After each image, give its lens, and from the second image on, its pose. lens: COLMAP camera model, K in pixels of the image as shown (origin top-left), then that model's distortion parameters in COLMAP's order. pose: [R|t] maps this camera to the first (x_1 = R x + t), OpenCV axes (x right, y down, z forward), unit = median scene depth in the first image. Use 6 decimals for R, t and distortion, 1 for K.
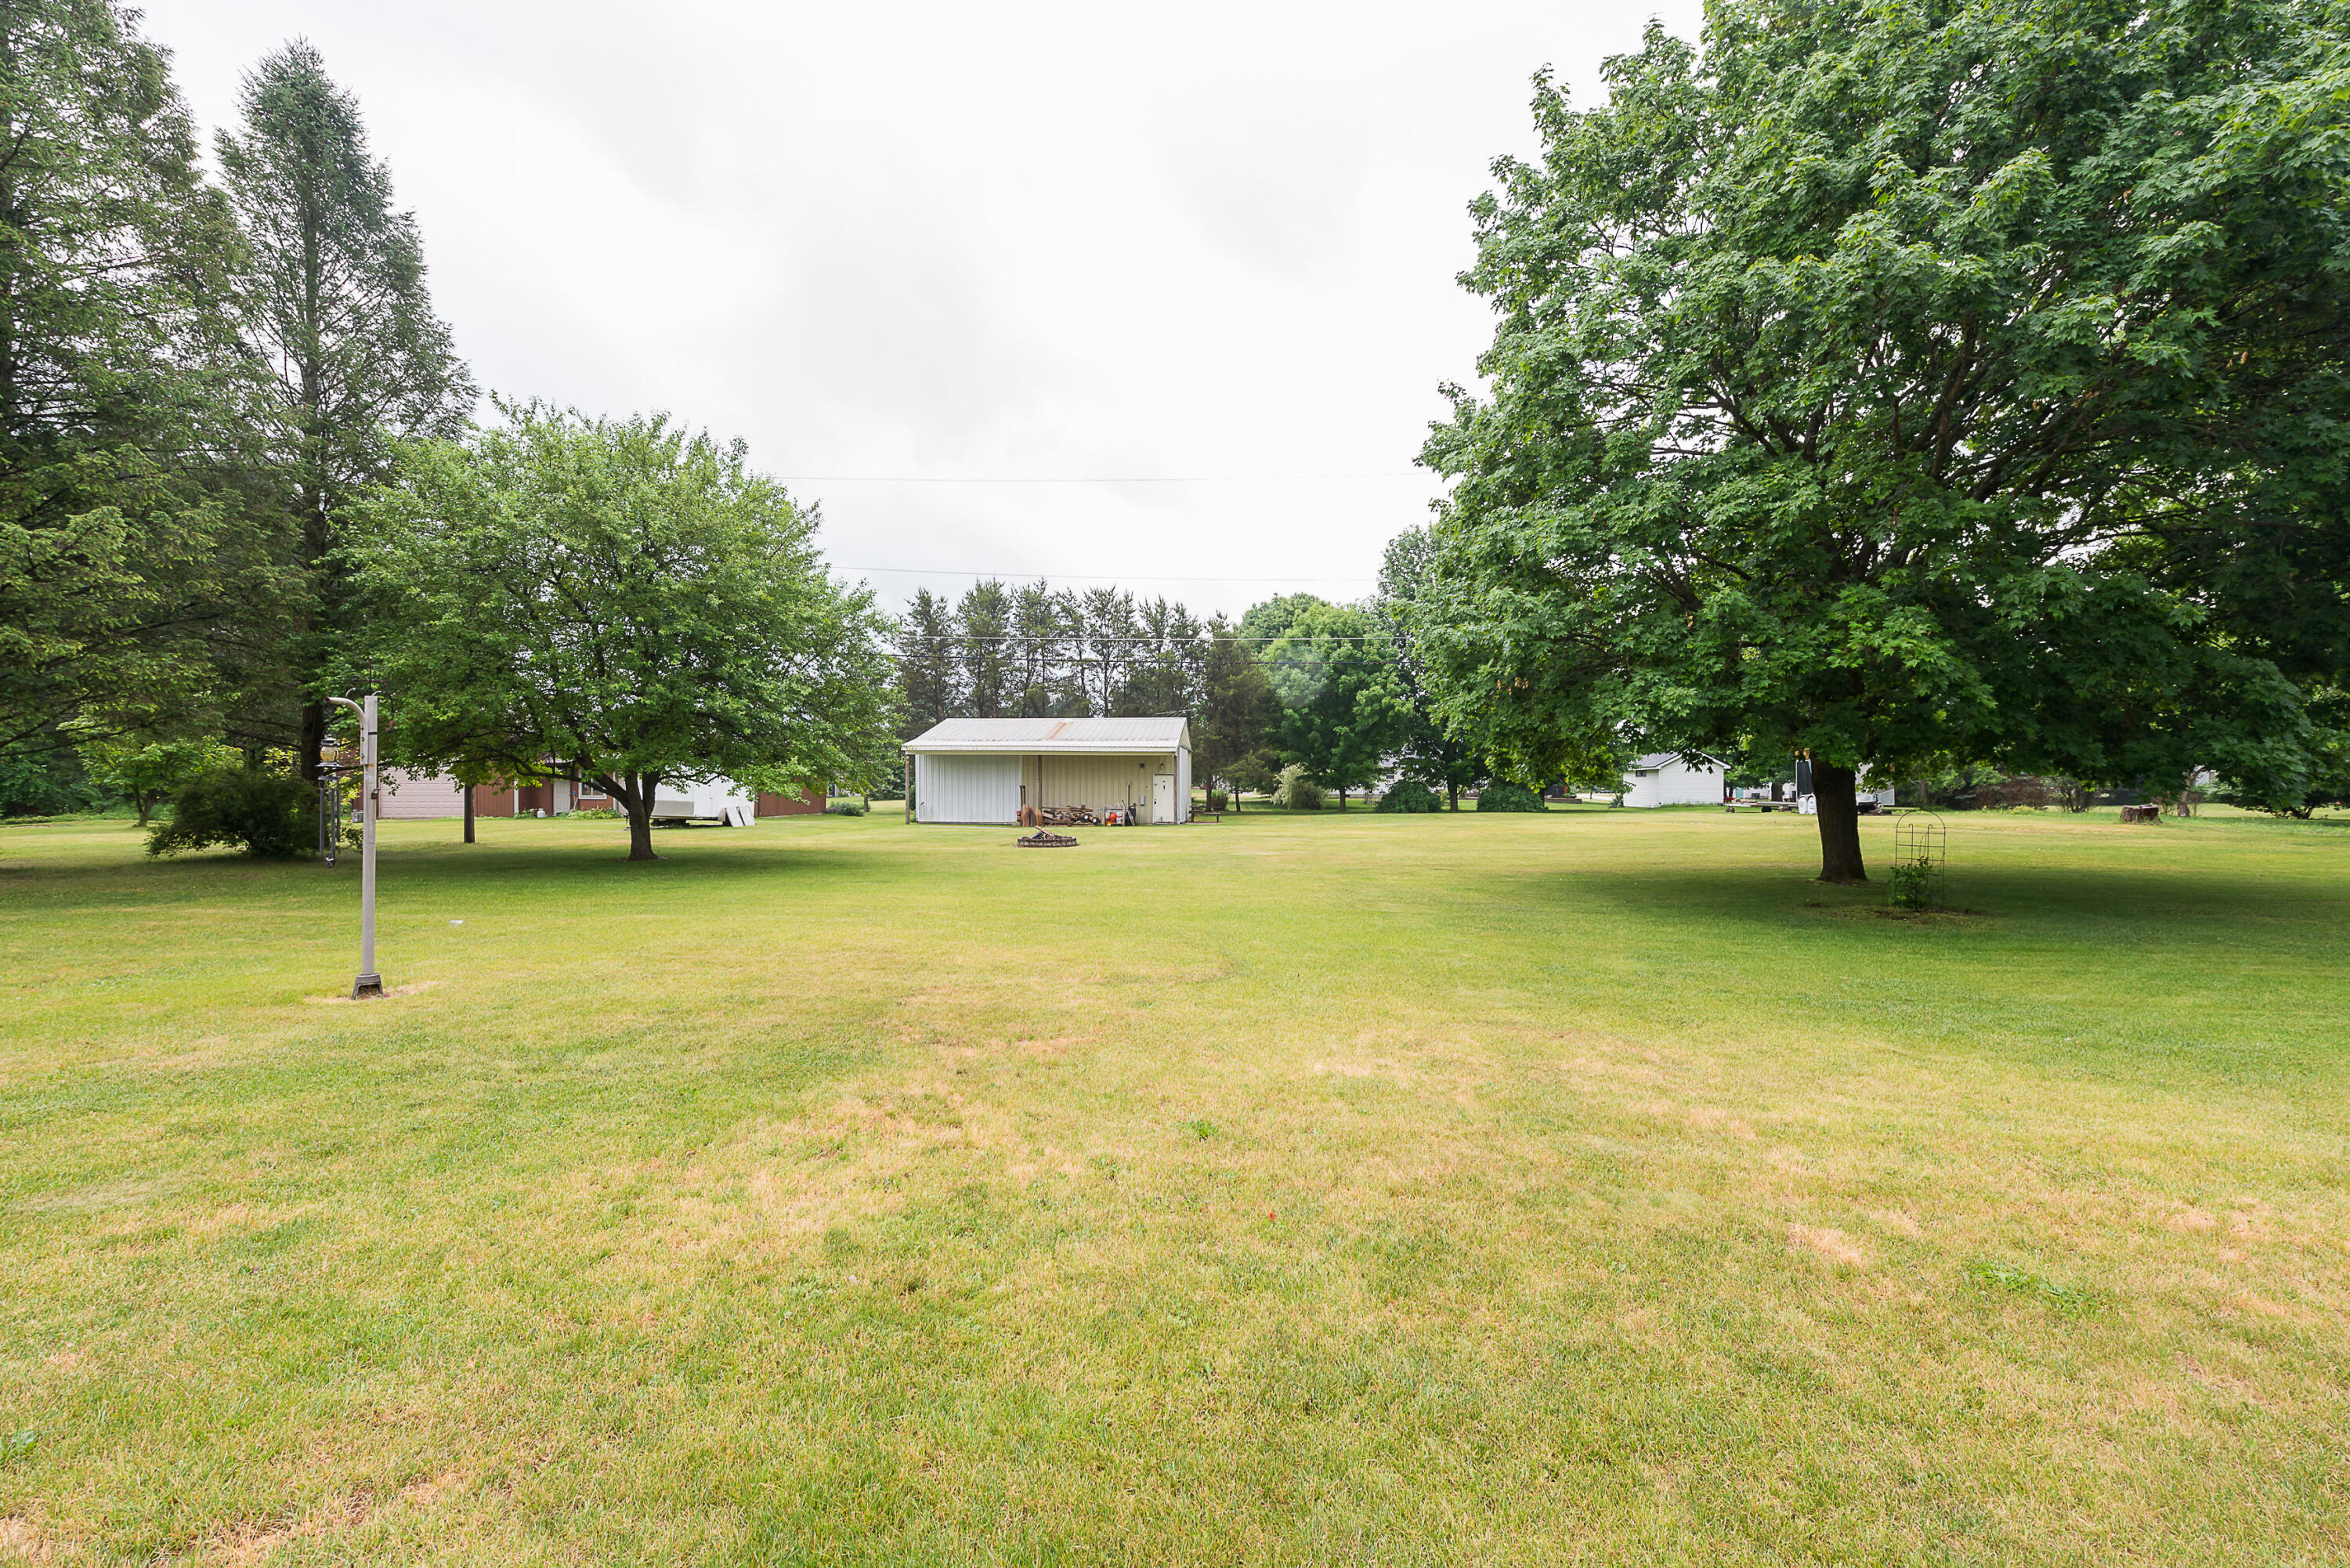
lens RADIAL K [[961.2, 0, 1171.8], [0, 961.2, 775.3], [0, 0, 1]] dist [0.011246, -0.000236]
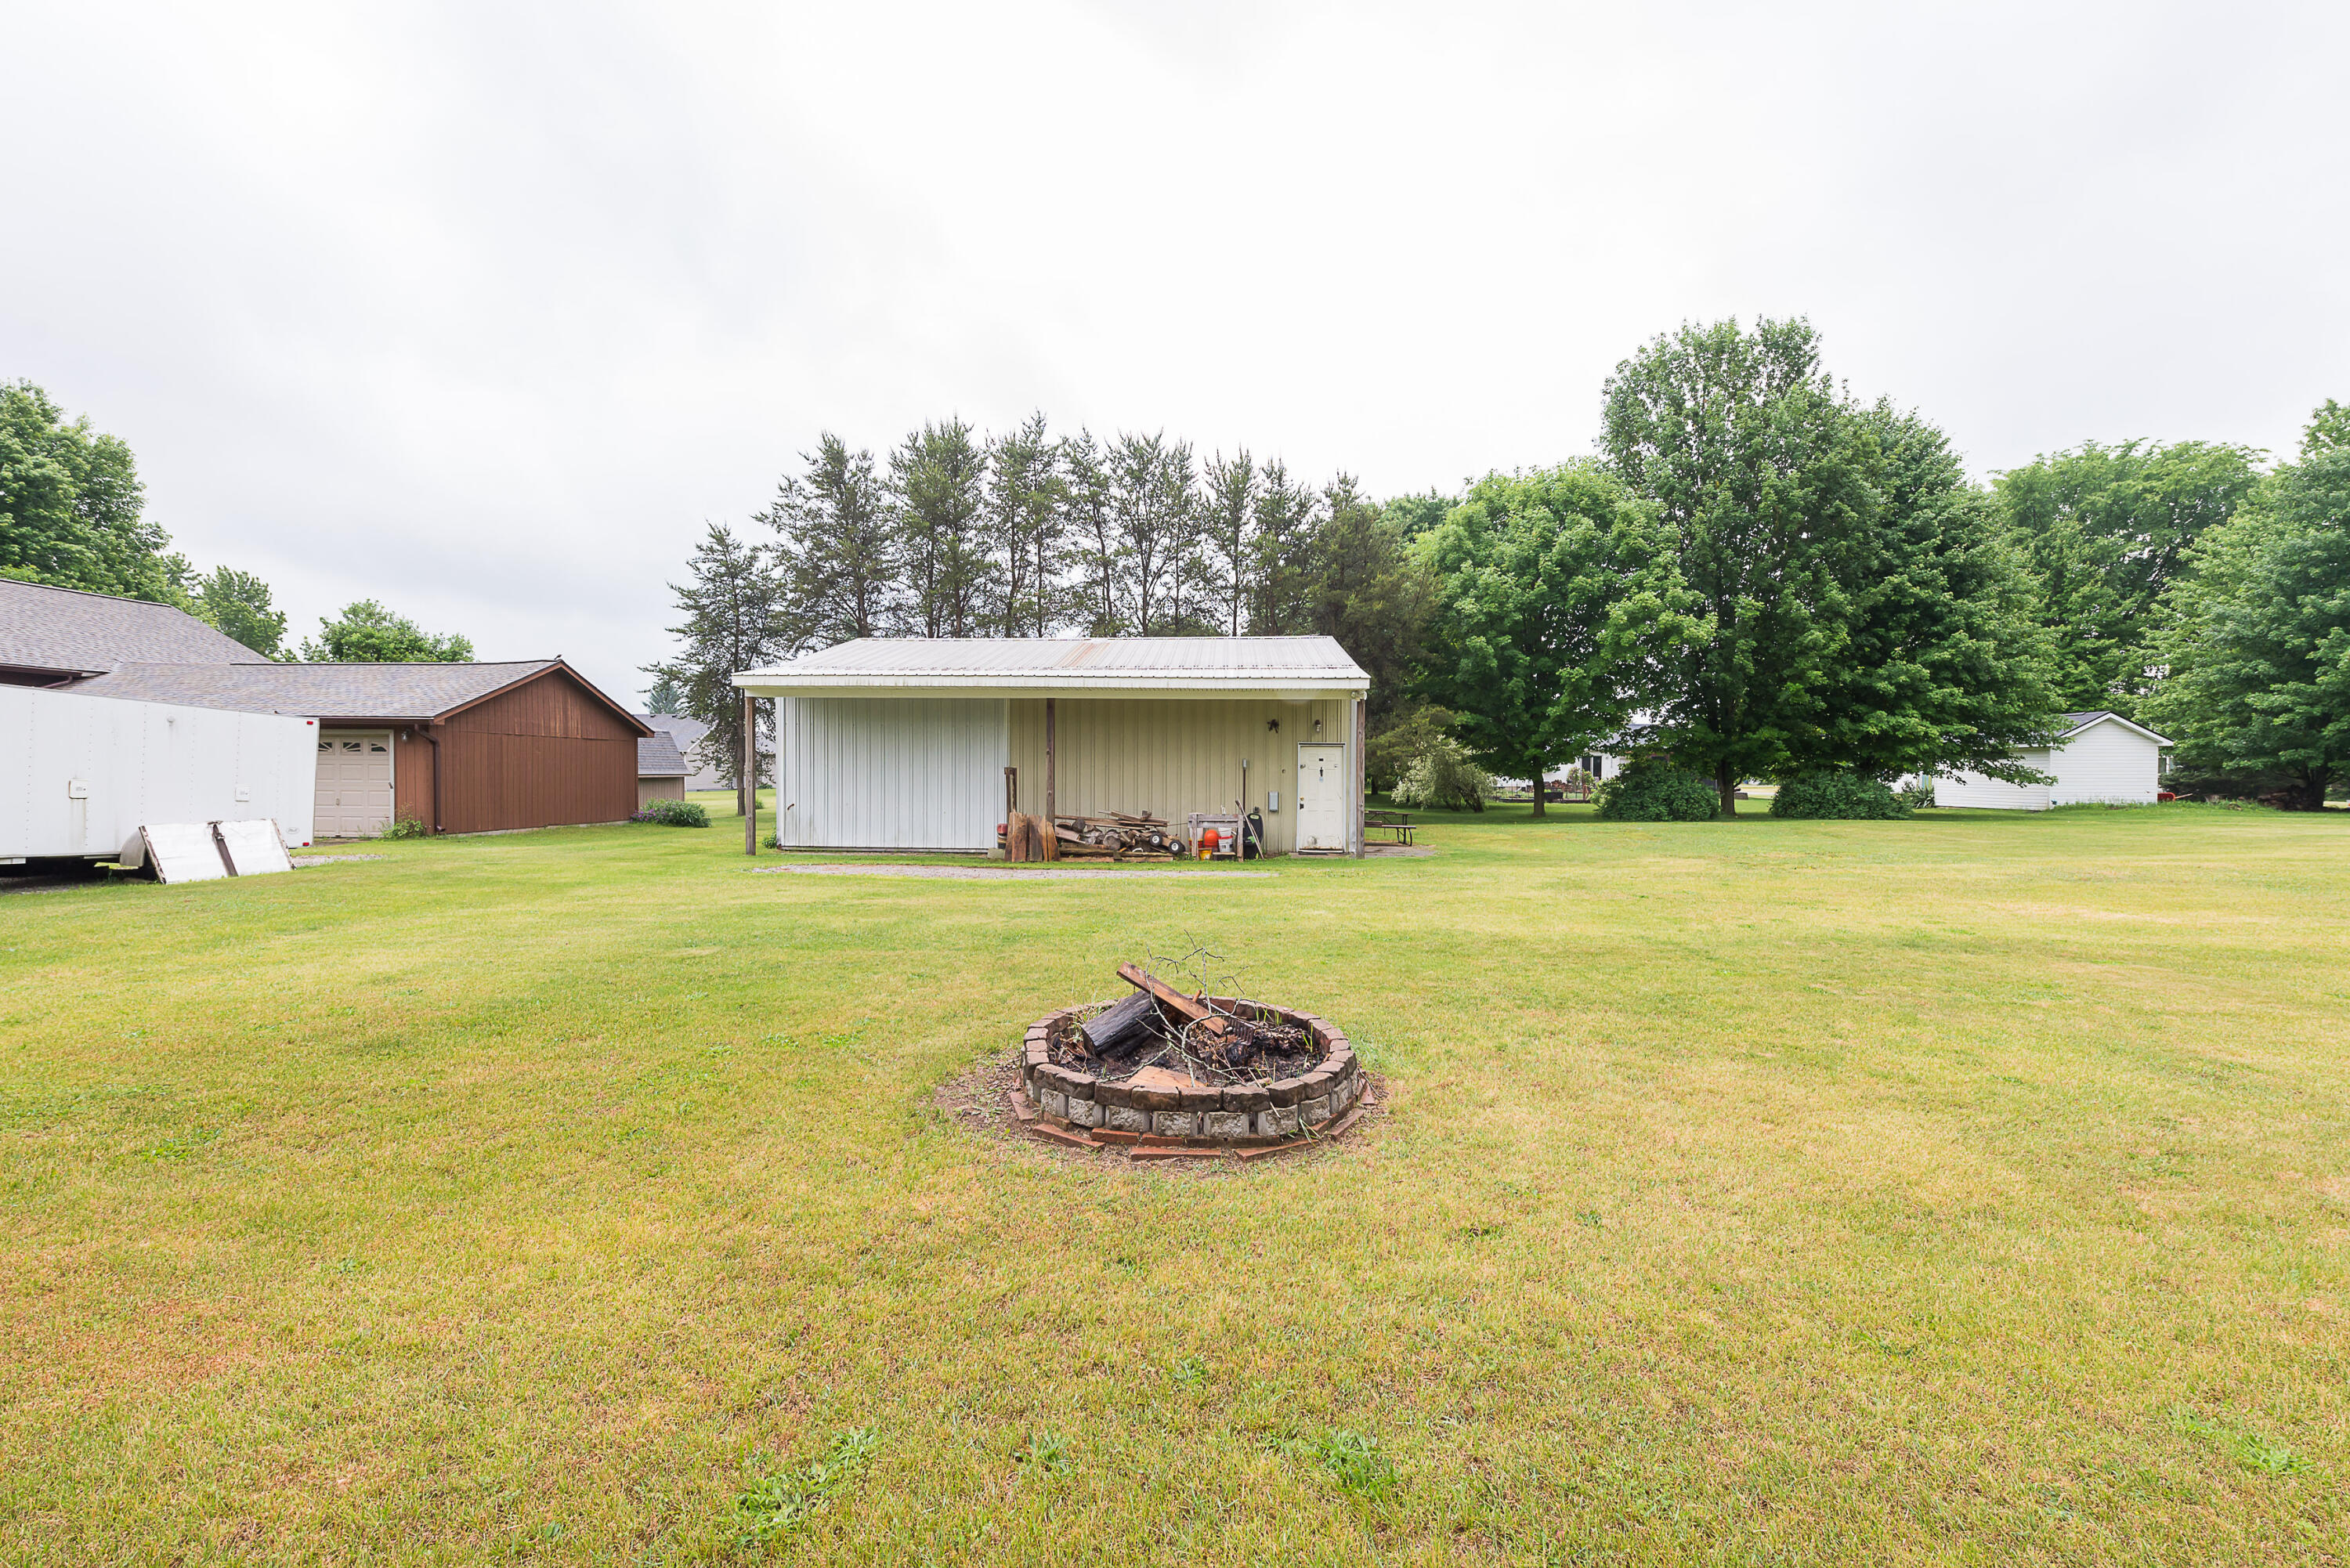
lens RADIAL K [[961.2, 0, 1162.5], [0, 961.2, 773.3], [0, 0, 1]] dist [0.011246, -0.000236]
pose [[0.999854, 0.001023, 0.017058, -0.070387], [-0.001110, 0.999986, 0.005100, 0.008285], [-0.017053, -0.005118, 0.999841, 0.423144]]
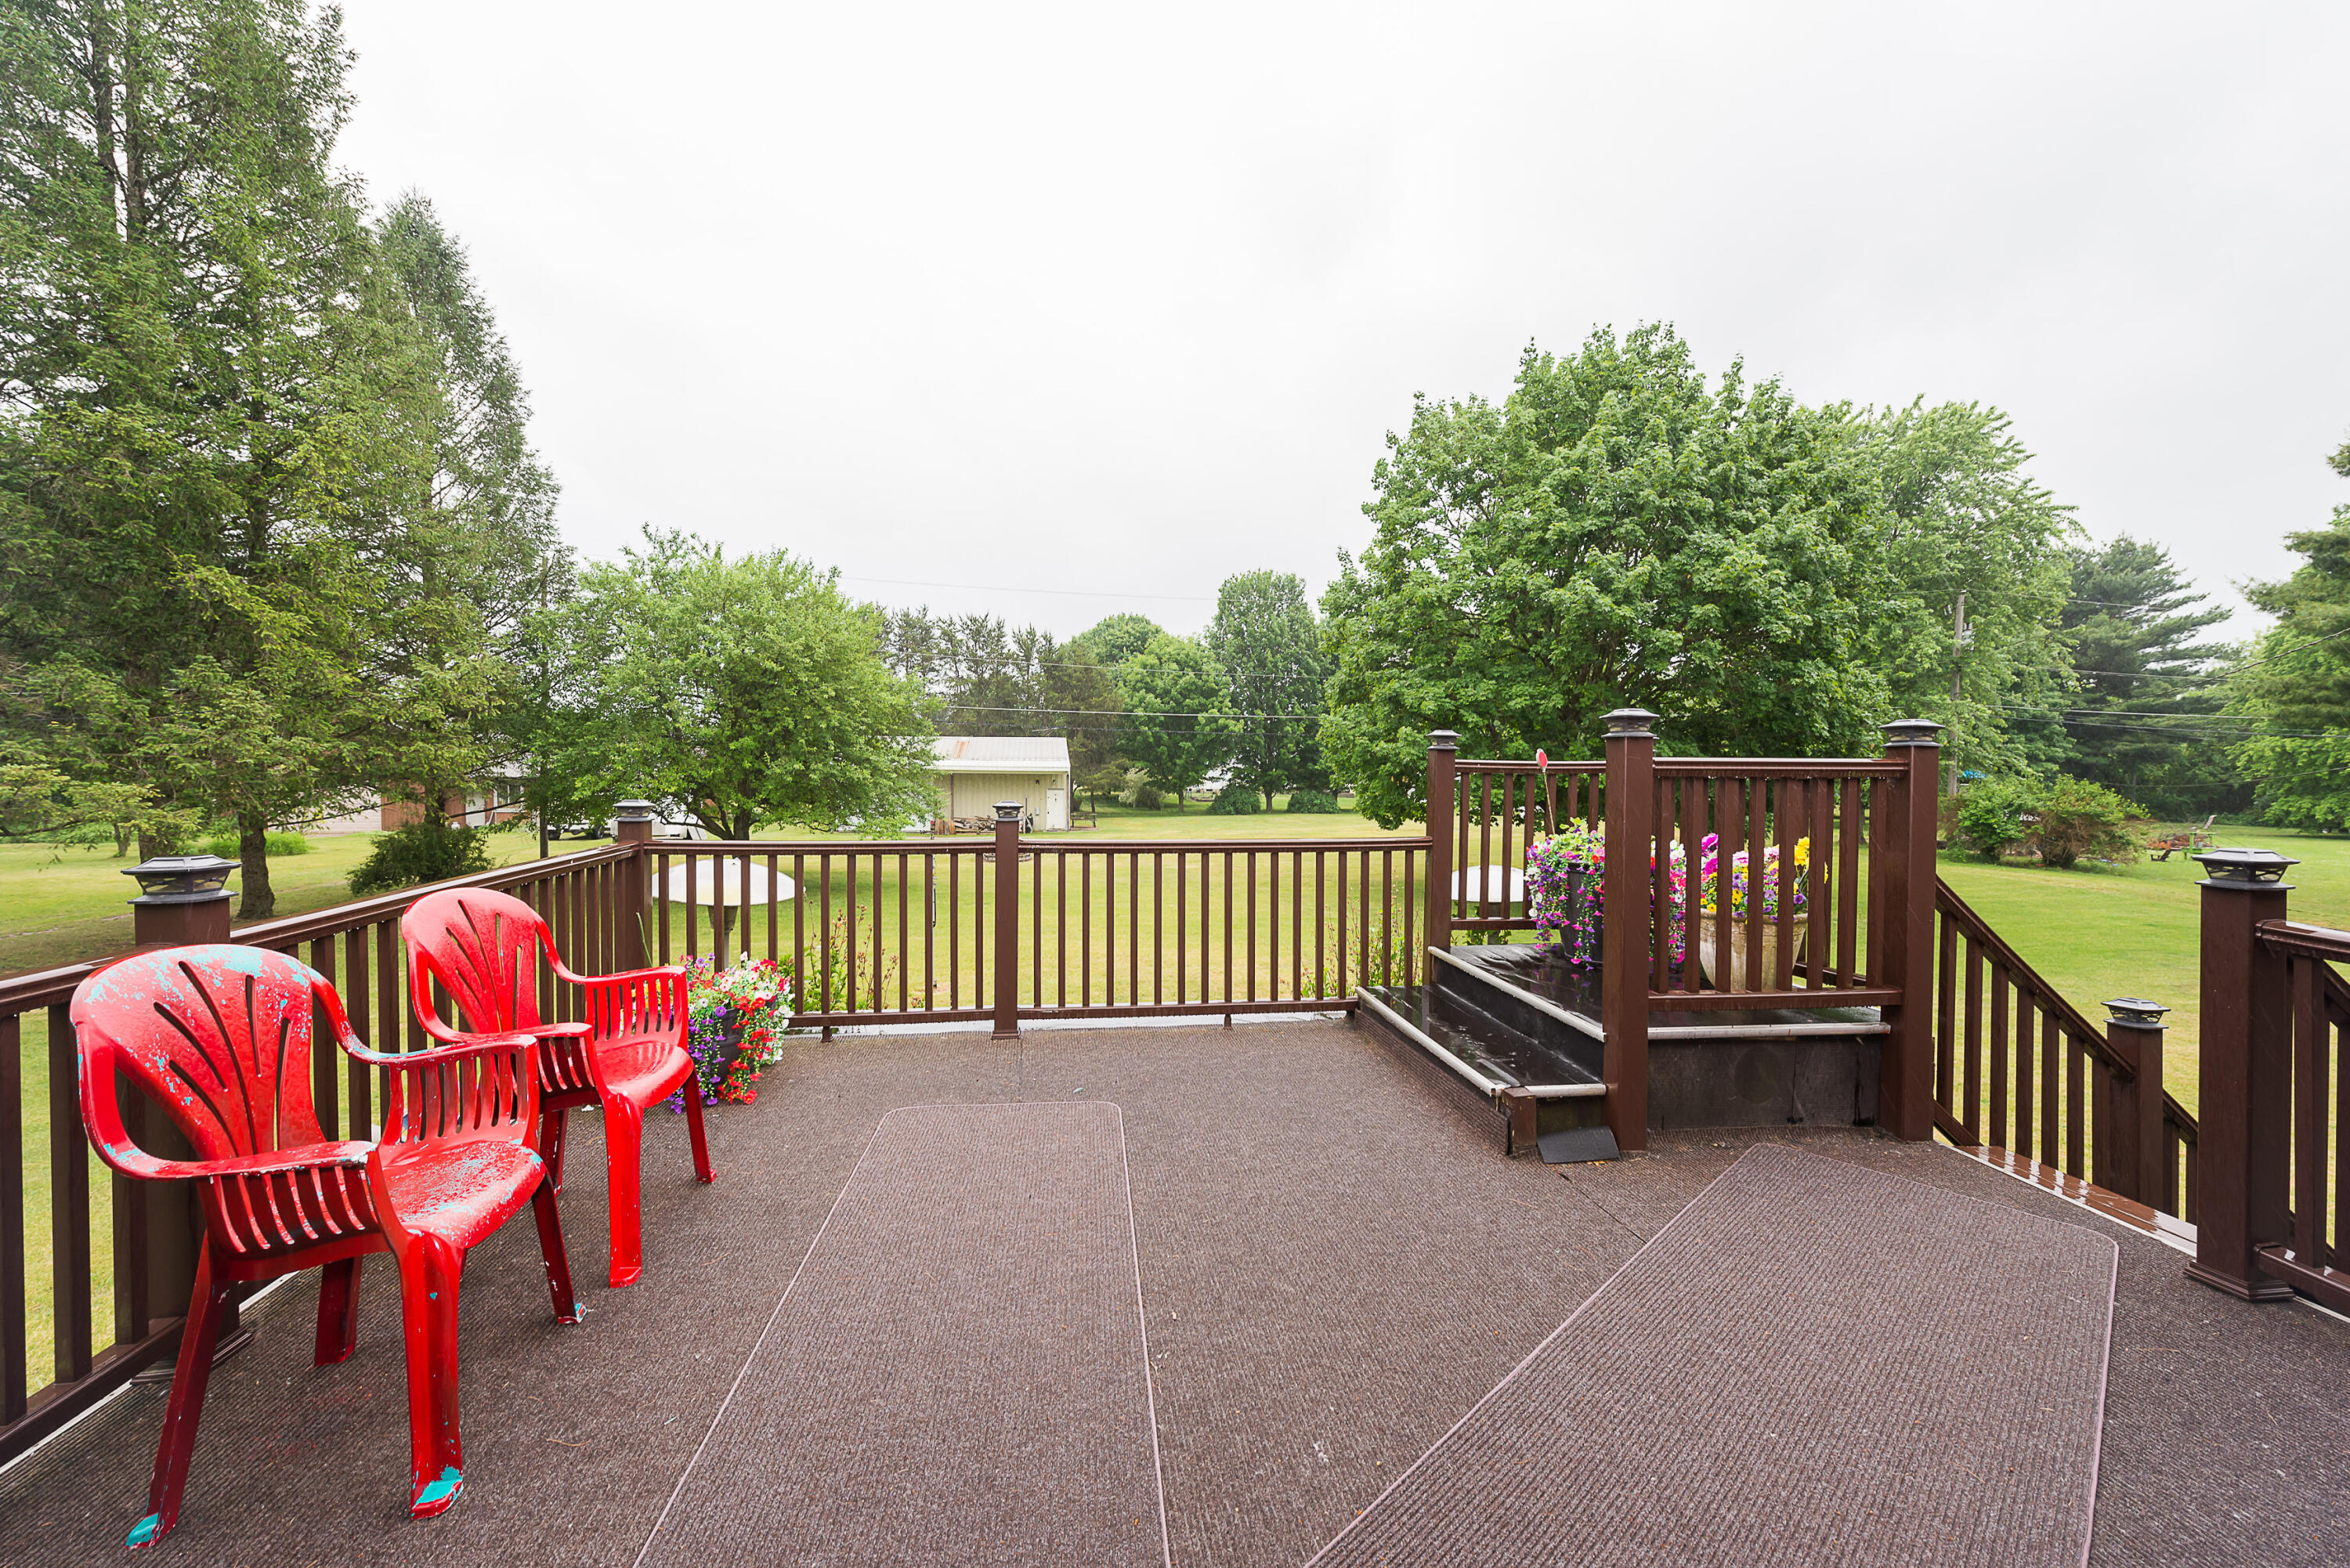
lens RADIAL K [[936.4, 0, 1187.2], [0, 936.4, 771.8], [0, 0, 1]] dist [-0.003871, -0.003236]
pose [[0.969670, 0.004567, 0.244374, -0.103634], [-0.009156, 0.999802, 0.017647, -0.033564], [-0.244246, -0.019349, 0.969520, -0.128466]]
